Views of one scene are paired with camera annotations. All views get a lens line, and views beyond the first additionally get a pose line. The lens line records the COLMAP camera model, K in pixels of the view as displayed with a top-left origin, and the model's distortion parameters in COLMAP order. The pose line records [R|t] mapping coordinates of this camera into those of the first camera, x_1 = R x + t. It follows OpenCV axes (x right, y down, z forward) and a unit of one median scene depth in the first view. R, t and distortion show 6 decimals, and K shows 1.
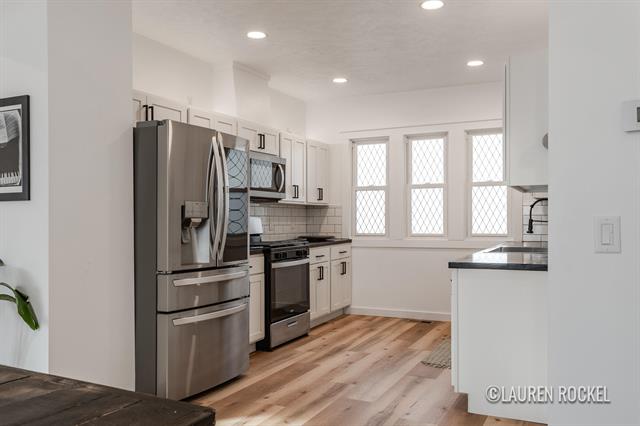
lens RADIAL K [[589.7, 0, 320.8], [0, 589.7, 214.8], [0, 0, 1]] dist [-0.015254, 0.000000]
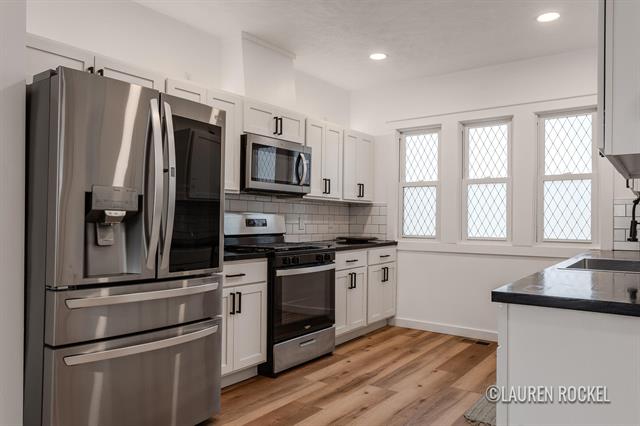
lens RADIAL K [[458.2, 0, 317.7], [0, 458.2, 211.5], [0, 0, 1]] dist [-0.010523, 0.003610]
pose [[0.976504, 0.011110, -0.215212, 0.094687], [-0.013714, 0.999850, -0.010609, 0.006048], [0.215061, 0.013311, 0.976510, 0.340917]]
